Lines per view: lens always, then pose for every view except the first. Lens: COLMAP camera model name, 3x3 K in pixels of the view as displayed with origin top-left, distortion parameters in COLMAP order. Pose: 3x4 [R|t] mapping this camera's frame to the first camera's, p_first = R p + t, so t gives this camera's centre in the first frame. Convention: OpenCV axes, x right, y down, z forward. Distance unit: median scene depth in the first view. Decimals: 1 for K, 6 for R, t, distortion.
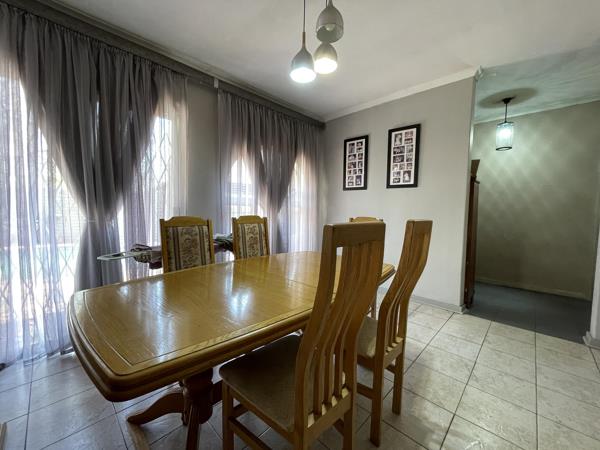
lens RADIAL K [[242.7, 0, 297.9], [0, 242.7, 227.7], [0, 0, 1]] dist [-0.000050, -0.000156]
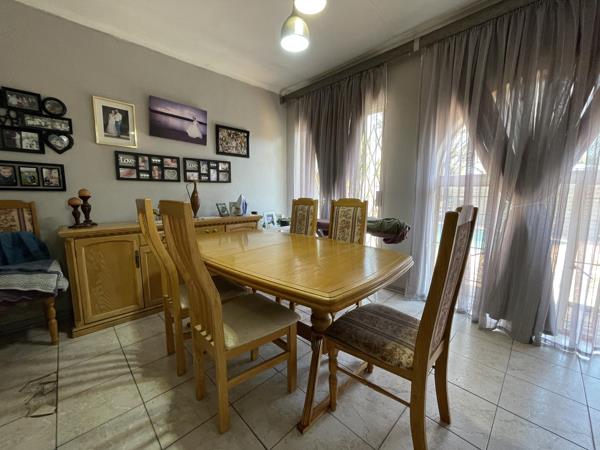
lens RADIAL K [[242.7, 0, 297.6], [0, 242.7, 225.7], [0, 0, 1]] dist [-0.000050, -0.000156]
pose [[-0.033445, 0.124257, -0.991686, 0.786761], [-0.064278, 0.989920, 0.126203, -0.051683], [0.997371, 0.067964, -0.025121, 0.825742]]
